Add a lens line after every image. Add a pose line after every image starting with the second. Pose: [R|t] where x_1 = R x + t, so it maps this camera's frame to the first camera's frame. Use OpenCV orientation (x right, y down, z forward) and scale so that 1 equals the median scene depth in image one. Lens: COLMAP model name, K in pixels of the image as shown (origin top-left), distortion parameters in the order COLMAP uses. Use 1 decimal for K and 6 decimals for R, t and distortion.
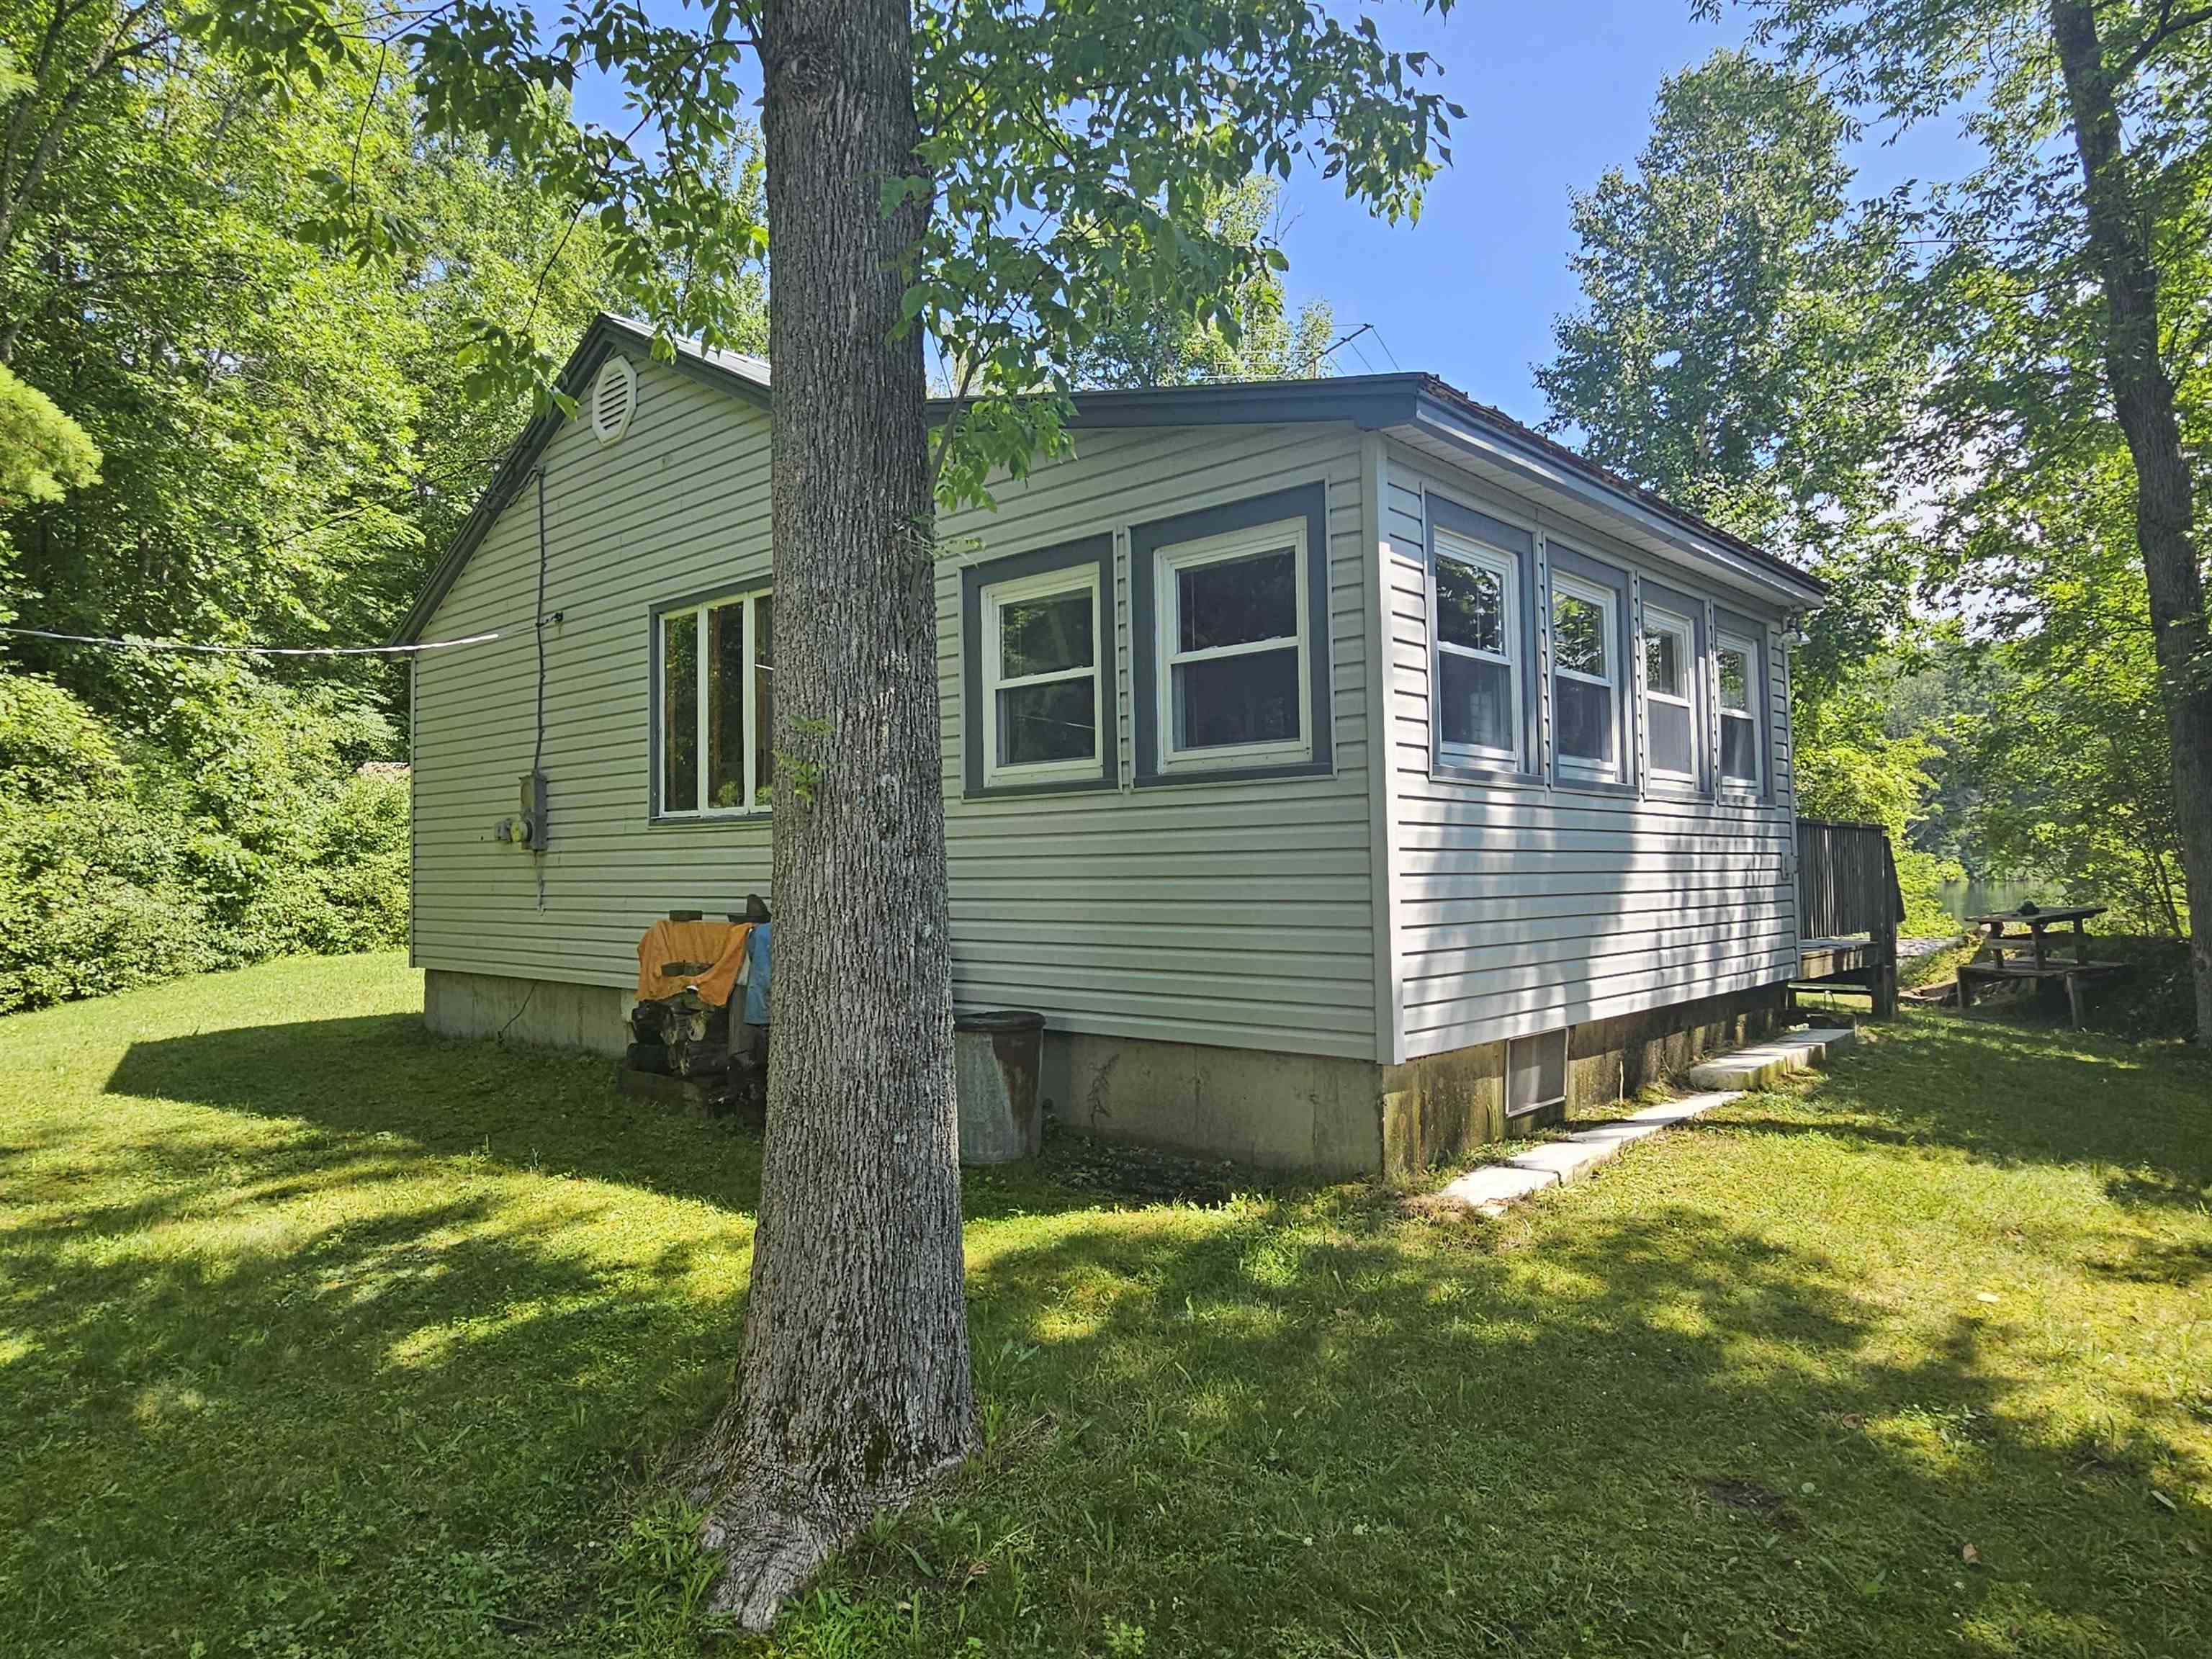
lens RADIAL K [[1386.4, 0, 1104.6], [0, 1386.4, 821.0], [0, 0, 1]] dist [0.005775, -0.003247]
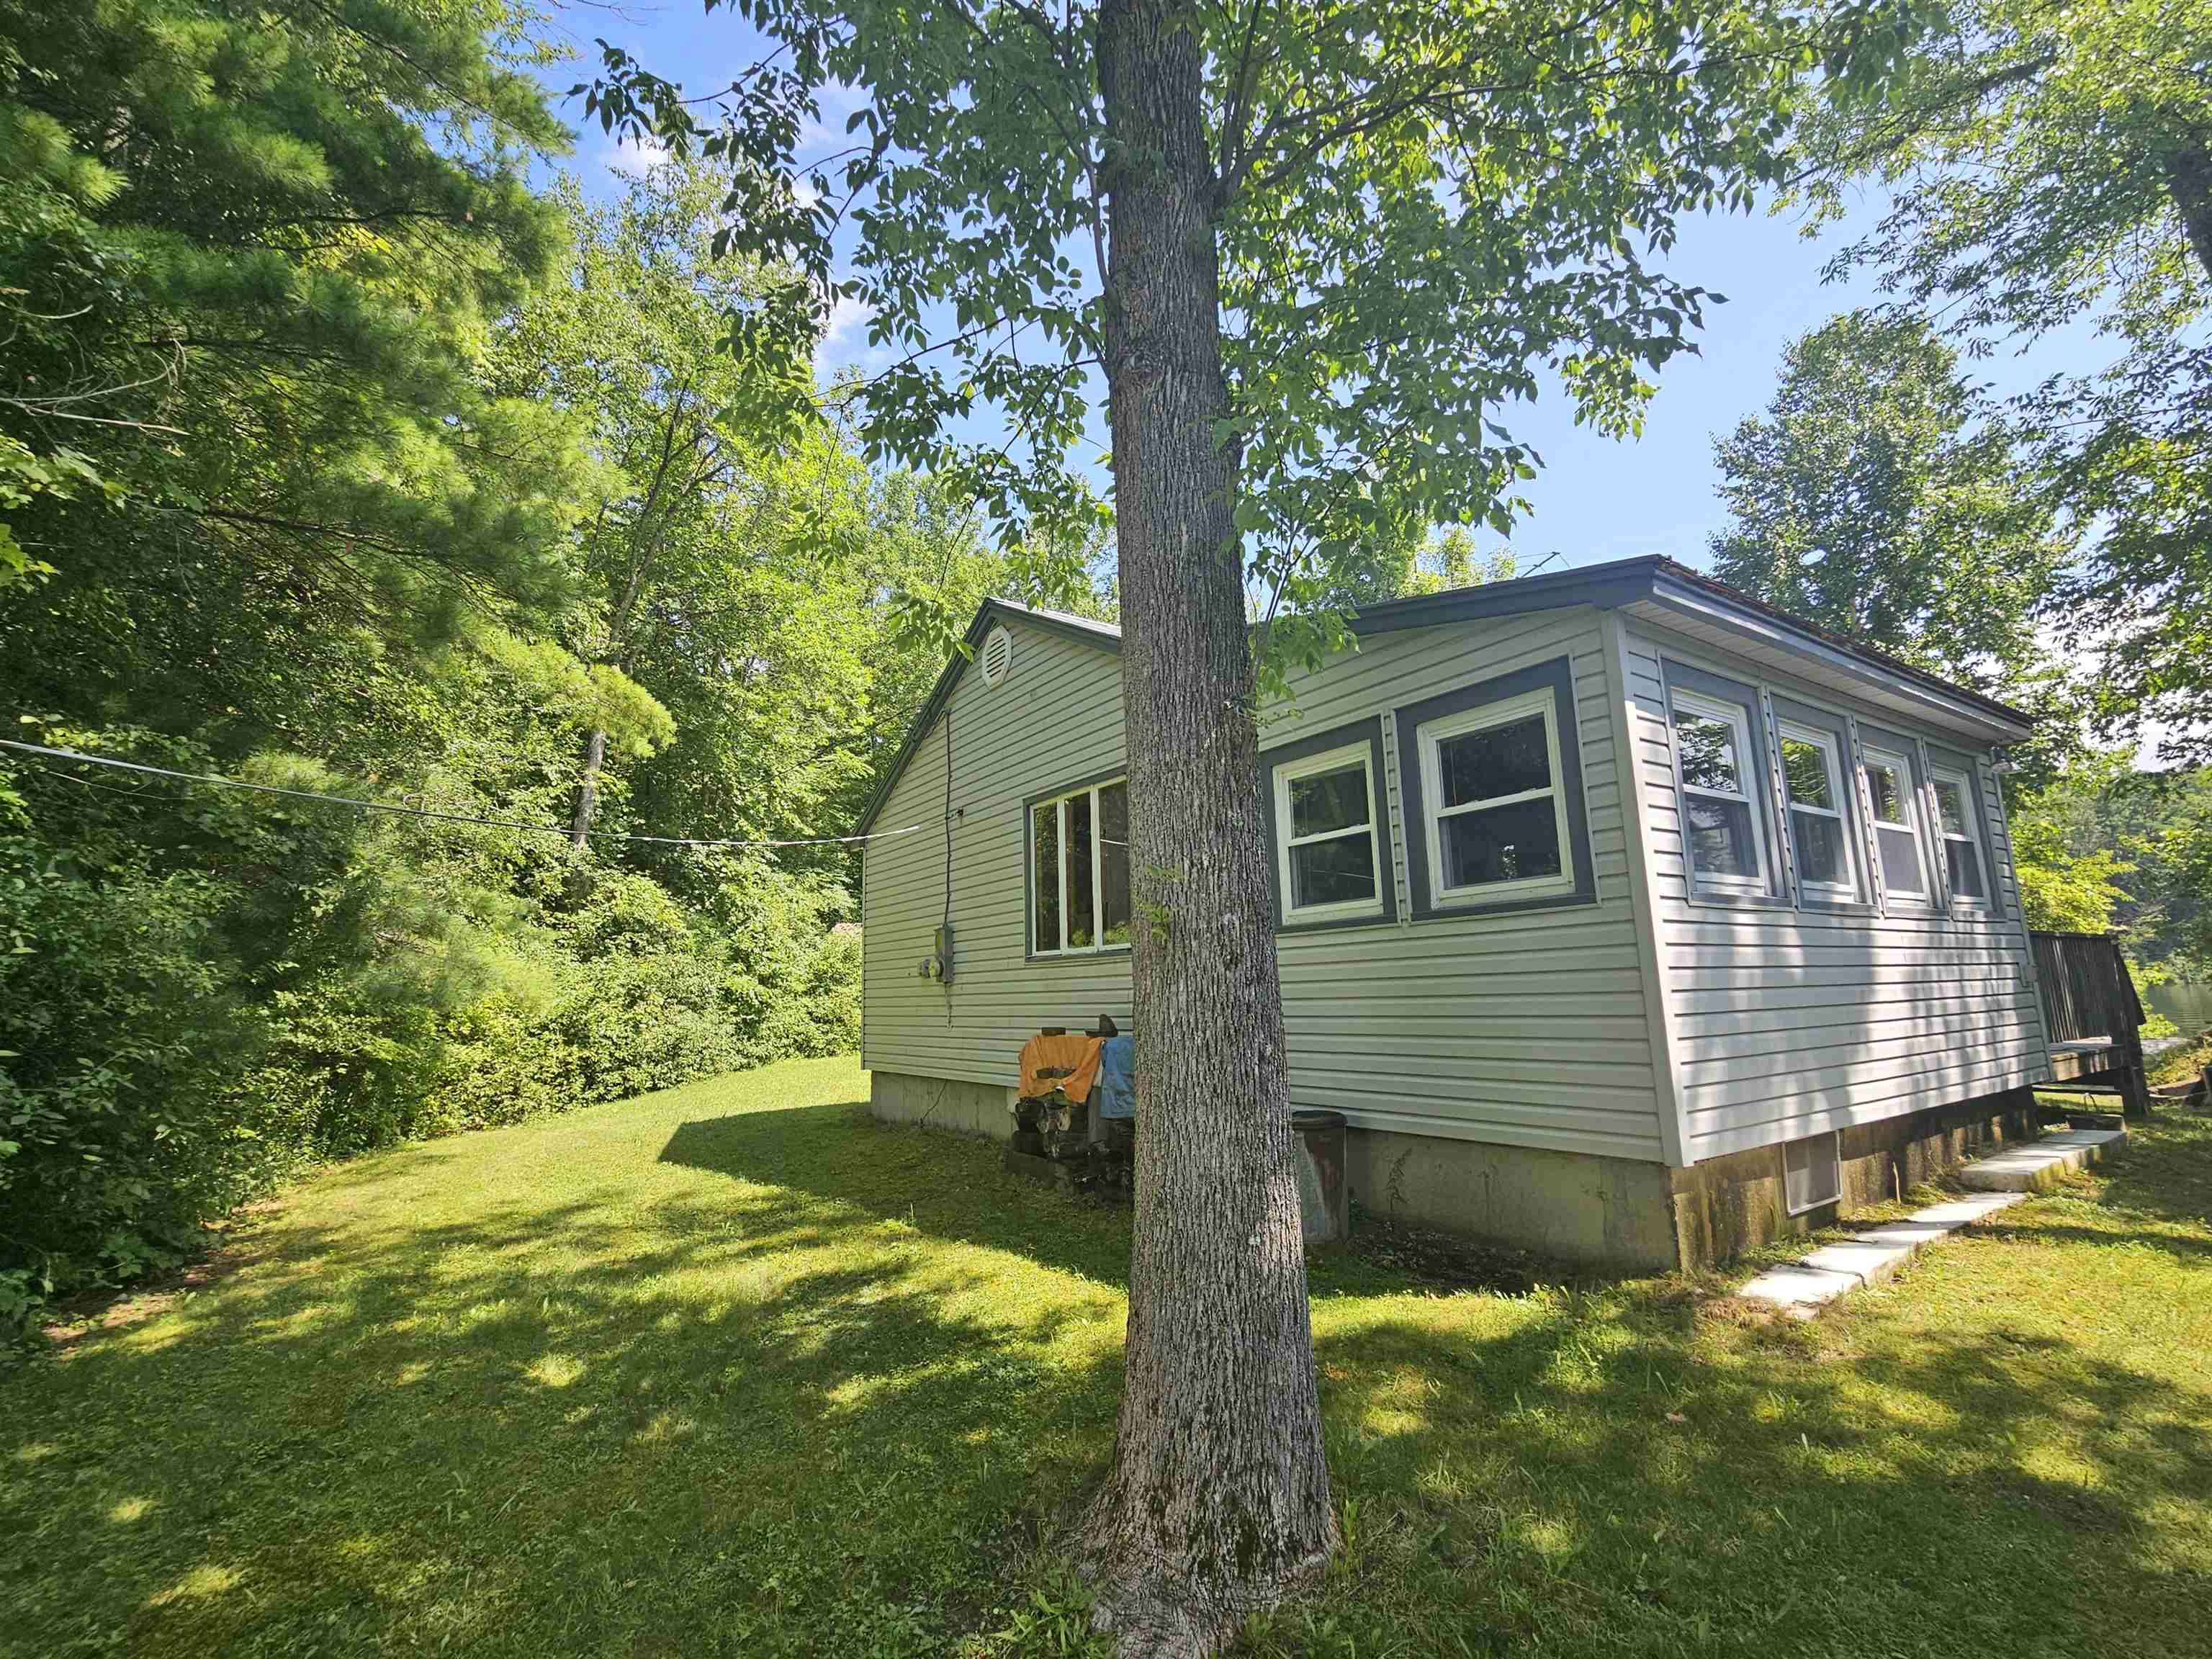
lens RADIAL K [[1022.7, 0, 1114.4], [0, 1022.7, 827.9], [0, 0, 1]] dist [0.001761, 0.000770]
pose [[0.974041, -0.052877, -0.220110, -0.030073], [0.025669, 0.991865, -0.124683, -0.000169], [0.224912, 0.115796, 0.967474, 0.073370]]
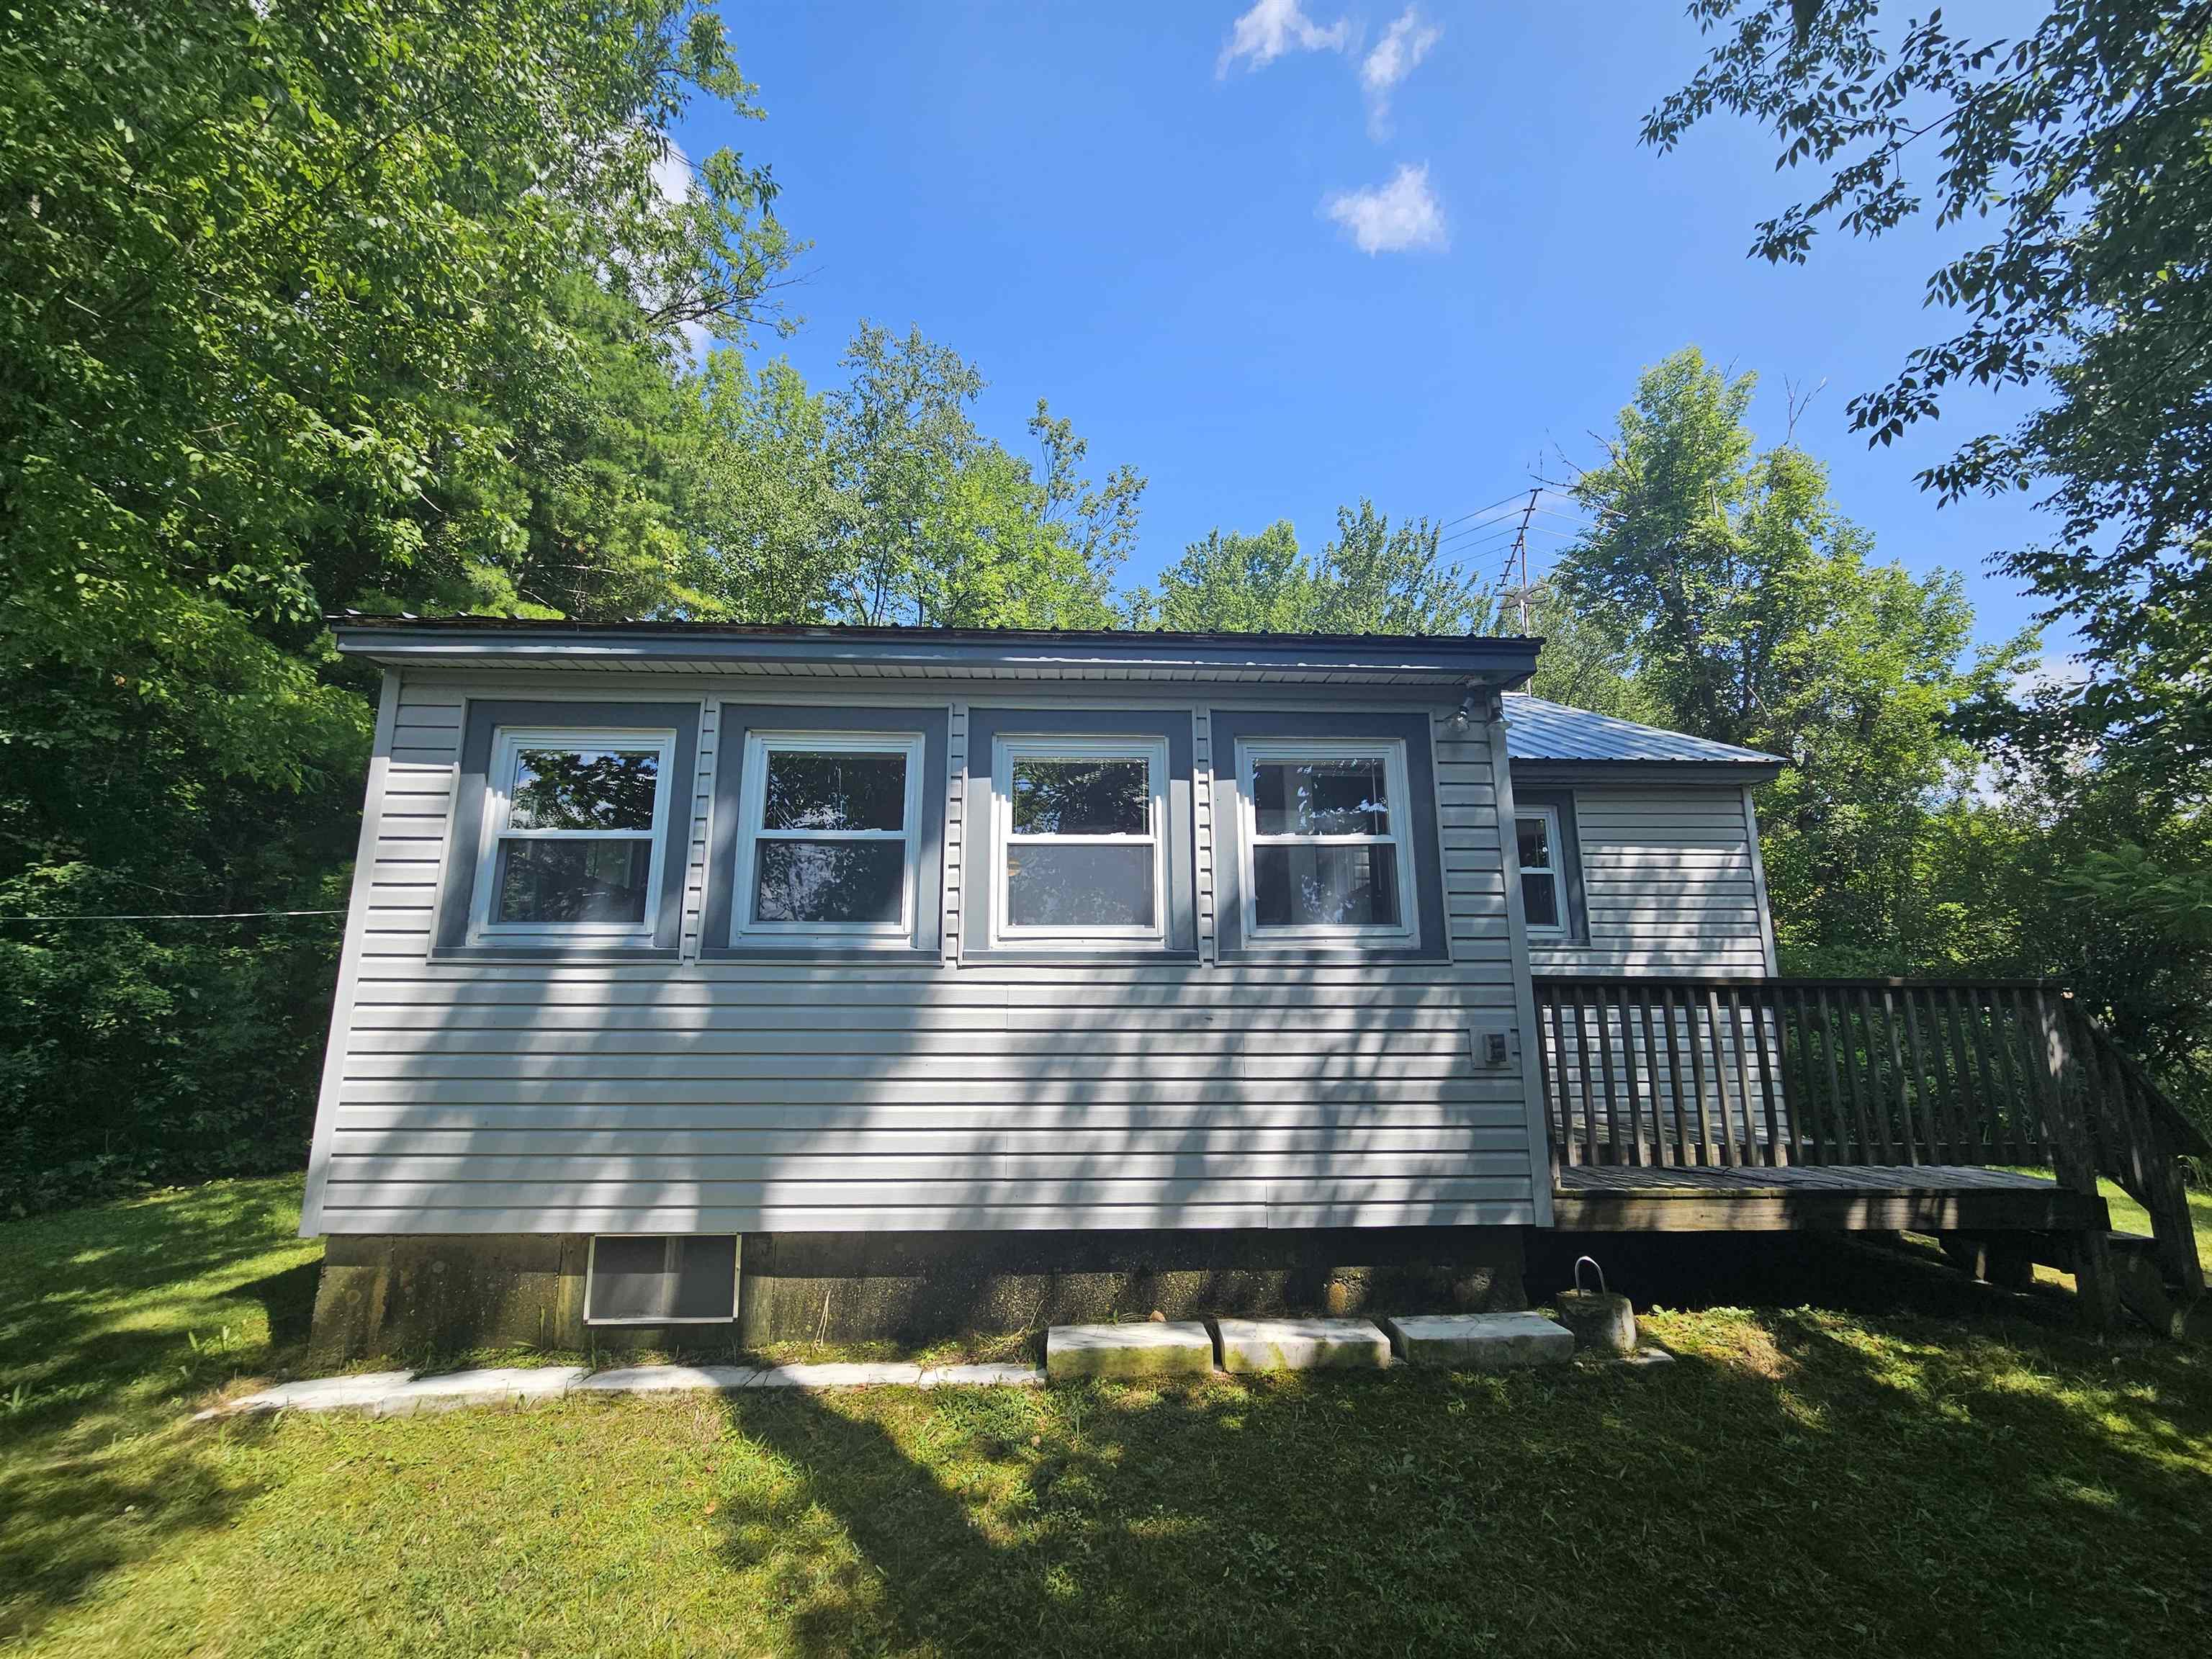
lens RADIAL K [[892.6, 0, 1106.0], [0, 892.6, 829.5], [0, 0, 1]] dist [0.000346, 0.000053]
pose [[0.704291, -0.119458, -0.699789, 0.985735], [0.014360, 0.987936, -0.154194, -0.015363], [0.709766, 0.098548, 0.697510, 0.792822]]
